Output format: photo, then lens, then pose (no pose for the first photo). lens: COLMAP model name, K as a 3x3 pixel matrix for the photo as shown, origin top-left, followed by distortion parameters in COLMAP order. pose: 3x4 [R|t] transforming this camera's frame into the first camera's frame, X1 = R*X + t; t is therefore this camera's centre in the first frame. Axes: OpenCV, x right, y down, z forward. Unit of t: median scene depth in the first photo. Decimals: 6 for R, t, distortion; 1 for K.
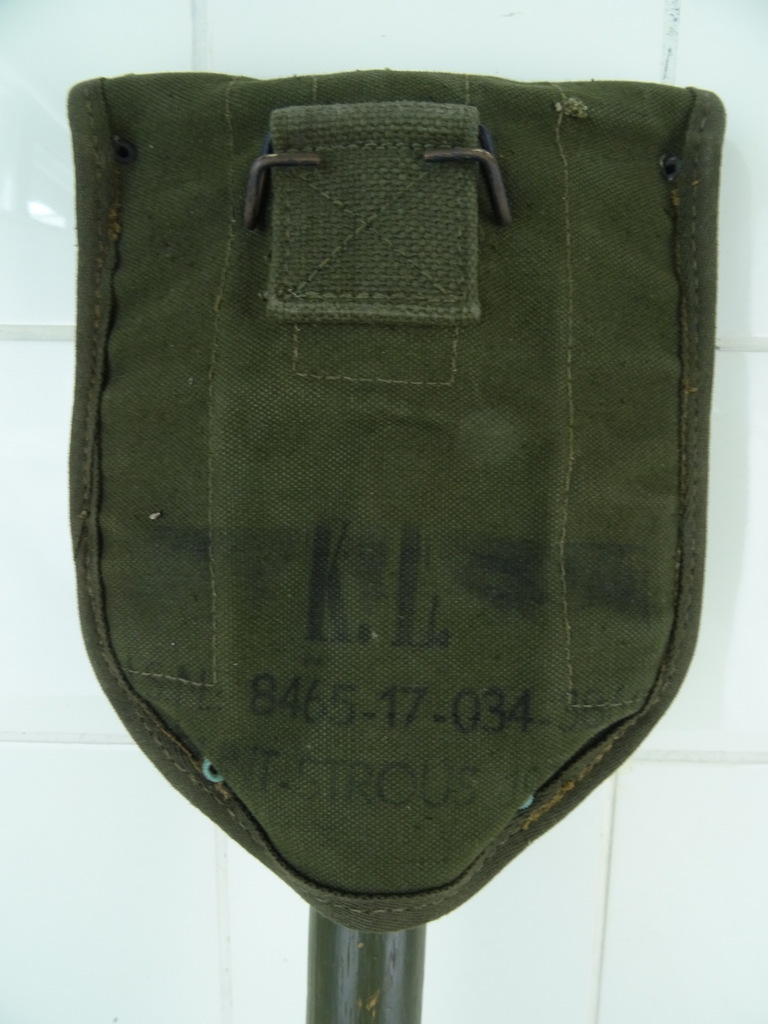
lens RADIAL K [[724.5, 0, 388.6], [0, 724.5, 520.2], [0, 0, 1]] dist [0.004839, -0.017350]
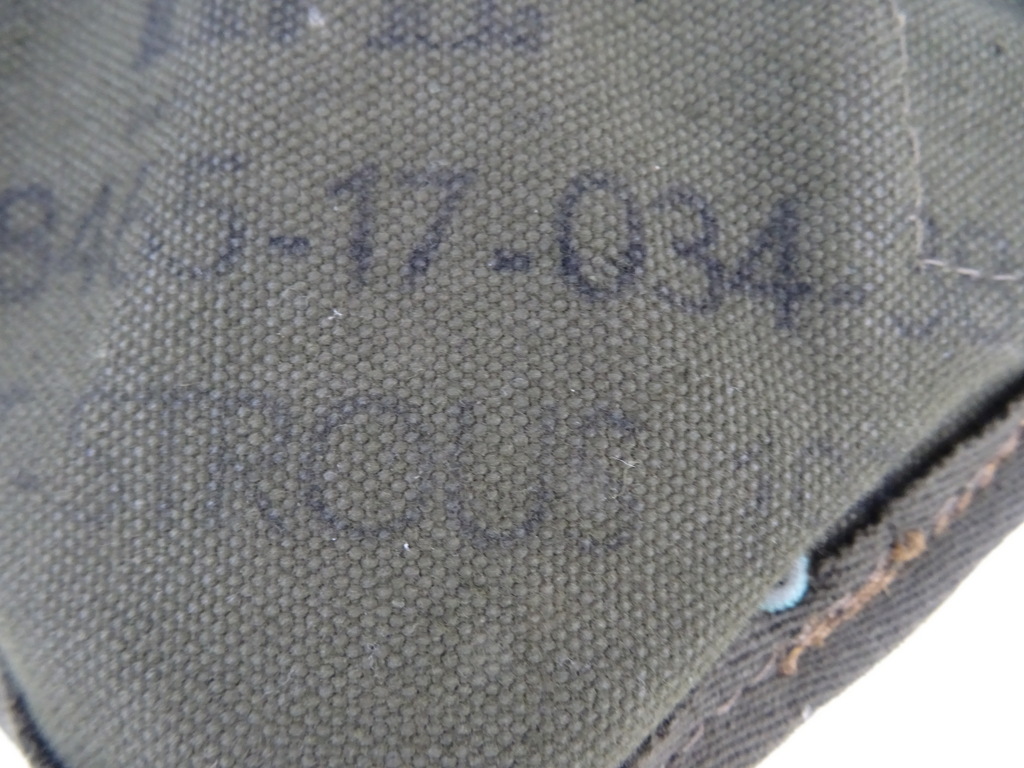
lens RADIAL K [[724.5, 0, 501.5], [0, 724.5, 387.4], [0, 0, 1]] dist [0.004839, -0.017350]
pose [[0.998466, -0.006027, -0.055044, 0.082250], [-0.001914, 0.989709, -0.143082, 0.373114], [0.055340, 0.142968, 0.988179, 0.699551]]
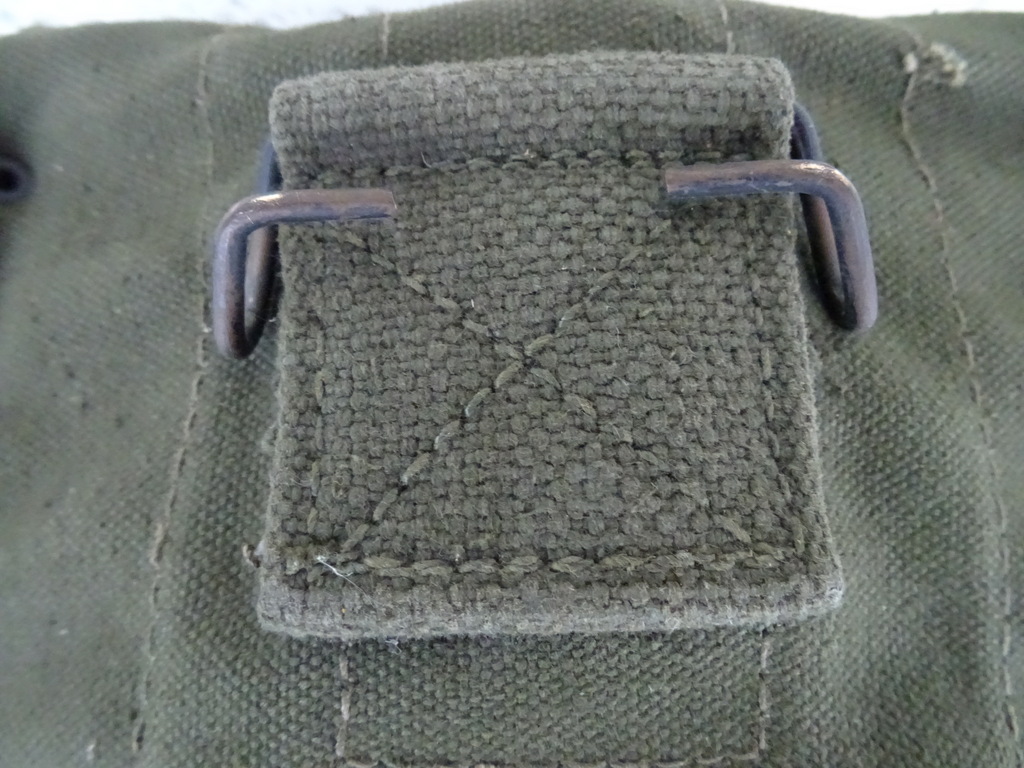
lens RADIAL K [[724.5, 0, 525.0], [0, 724.5, 414.9], [0, 0, 1]] dist [0.004839, -0.017350]
pose [[0.998782, -0.042108, 0.025727, -0.040380], [0.044634, 0.993239, -0.107162, -0.335835], [-0.021041, 0.108180, 0.993909, 0.620895]]
